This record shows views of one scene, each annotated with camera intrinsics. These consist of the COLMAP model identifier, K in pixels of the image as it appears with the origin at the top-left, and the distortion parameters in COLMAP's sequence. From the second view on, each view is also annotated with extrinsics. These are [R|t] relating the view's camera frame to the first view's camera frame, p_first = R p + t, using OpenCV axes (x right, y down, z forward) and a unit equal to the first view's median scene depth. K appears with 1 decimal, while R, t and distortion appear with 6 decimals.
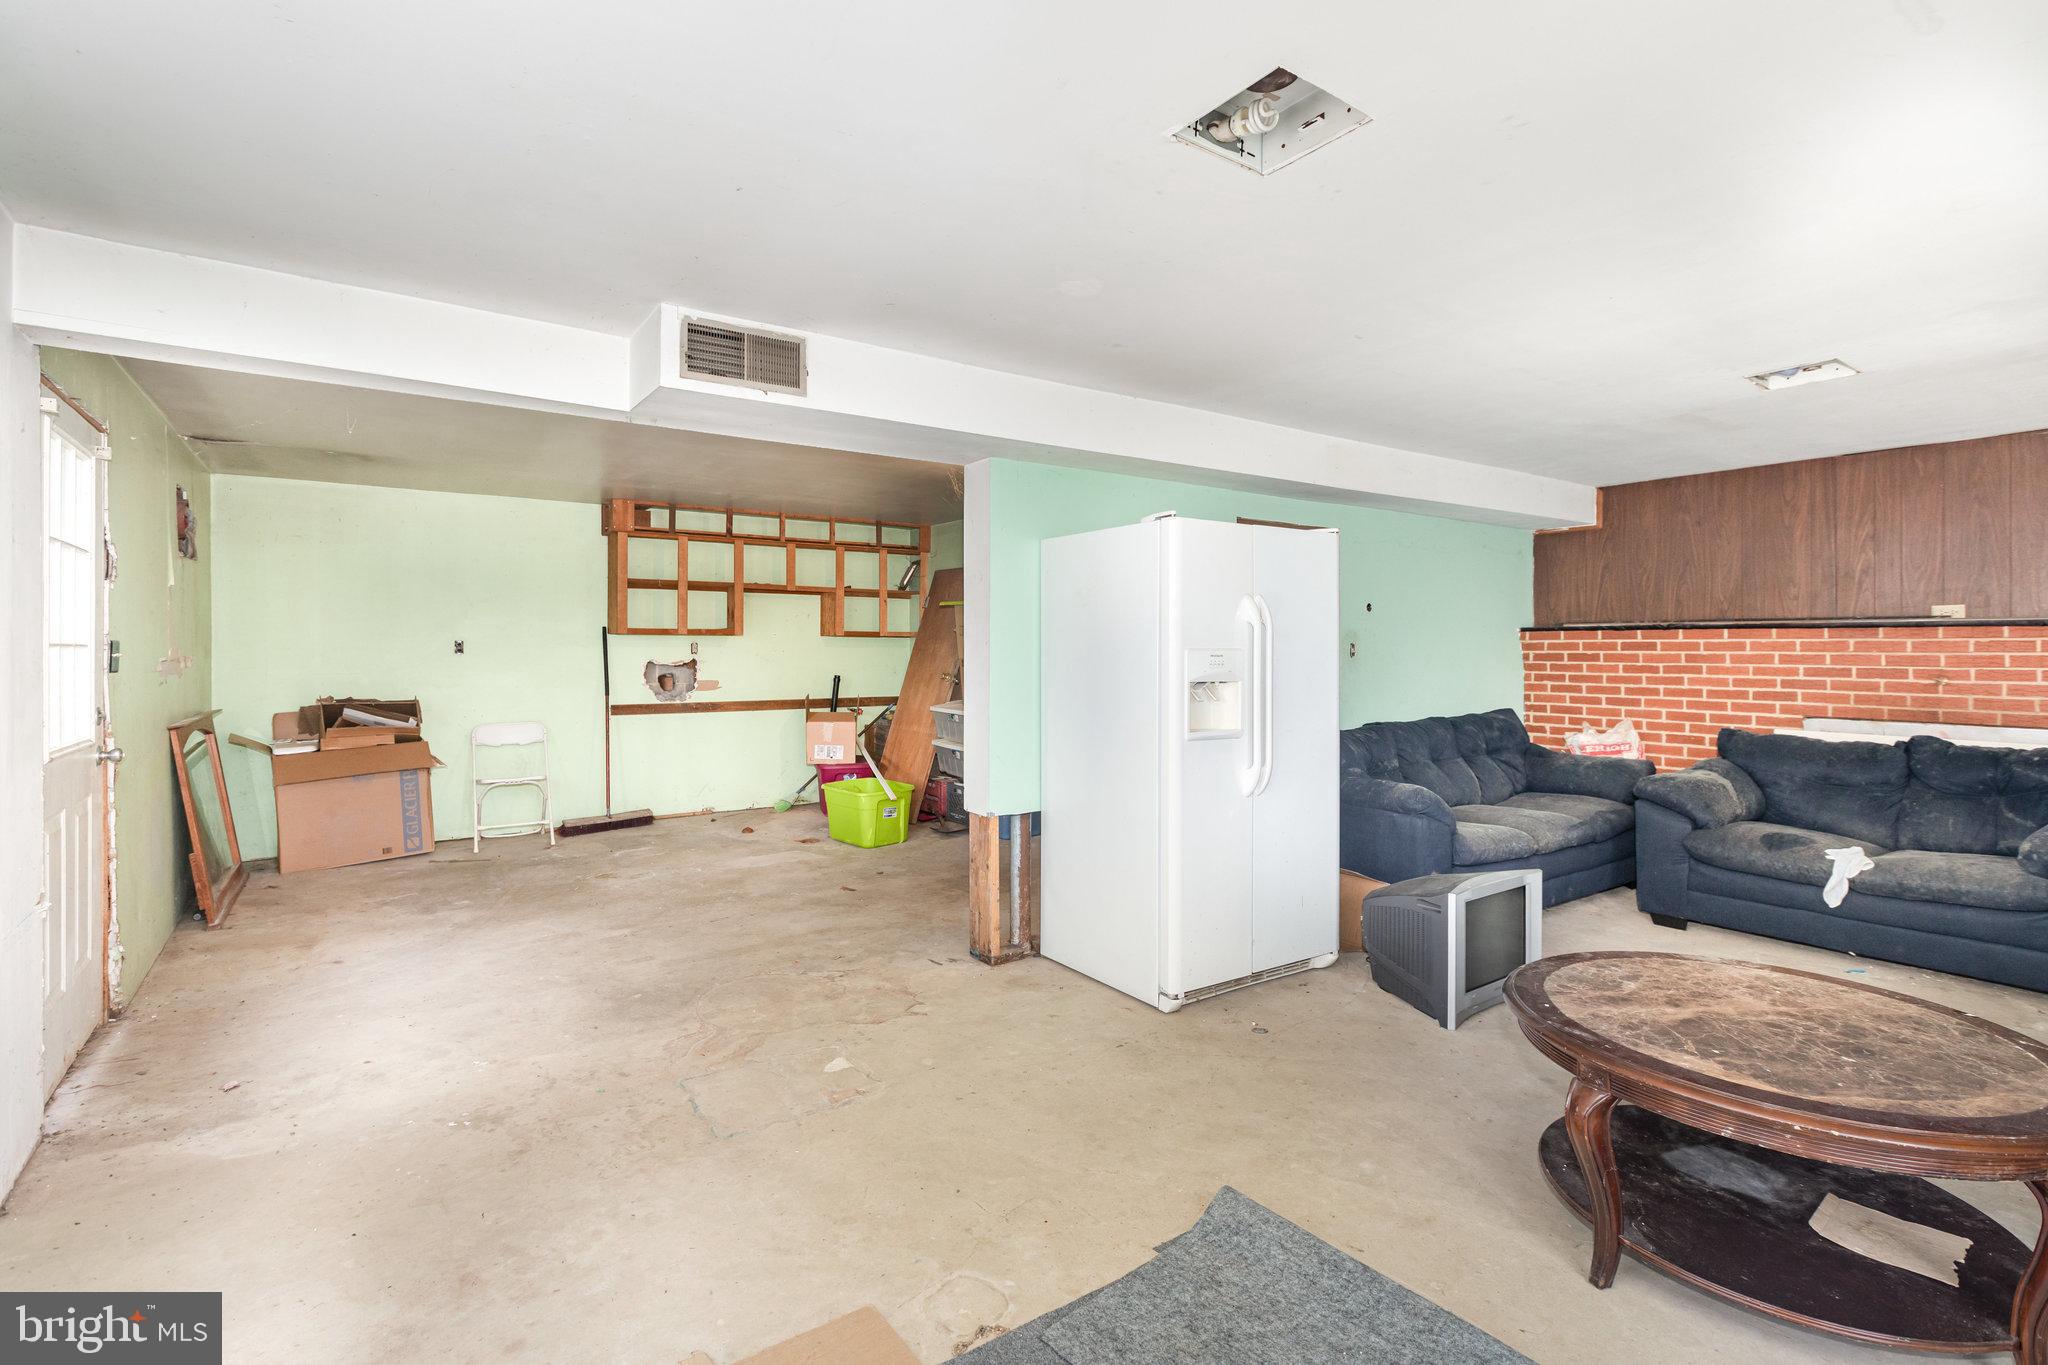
lens RADIAL K [[953.1, 0, 1014.5], [0, 953.1, 664.6], [0, 0, 1]] dist [0.002163, -0.000084]
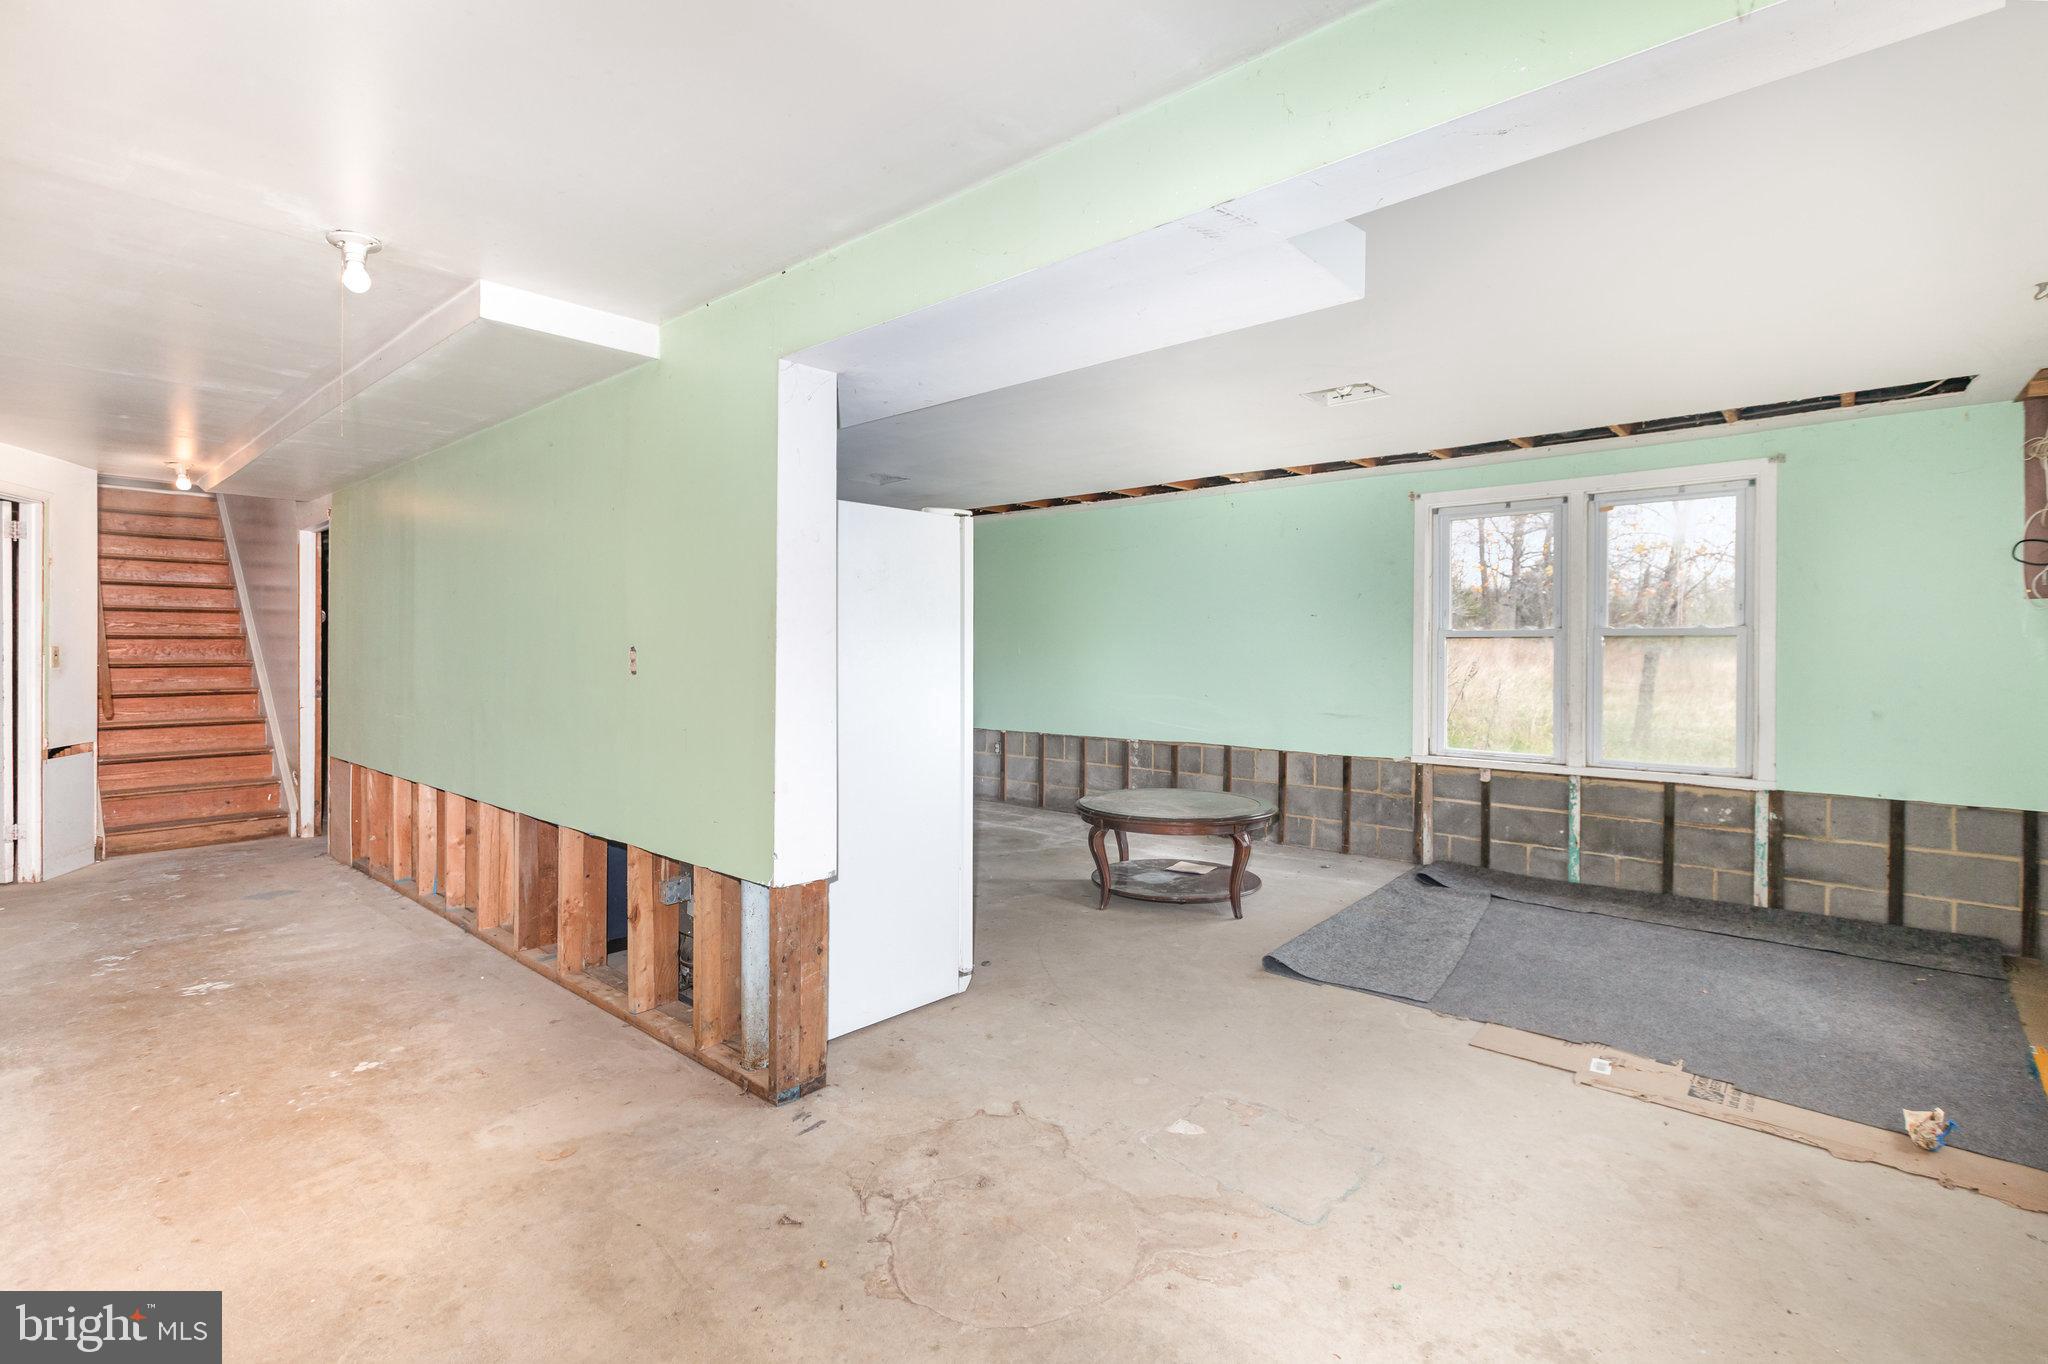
lens RADIAL K [[953.1, 0, 1012.6], [0, 953.1, 666.7], [0, 0, 1]] dist [0.002163, -0.000084]
pose [[-0.233893, -0.025577, 0.971926, -0.832295], [0.010661, 0.999526, 0.028868, -0.017427], [-0.972204, 0.017113, -0.233510, 1.152967]]
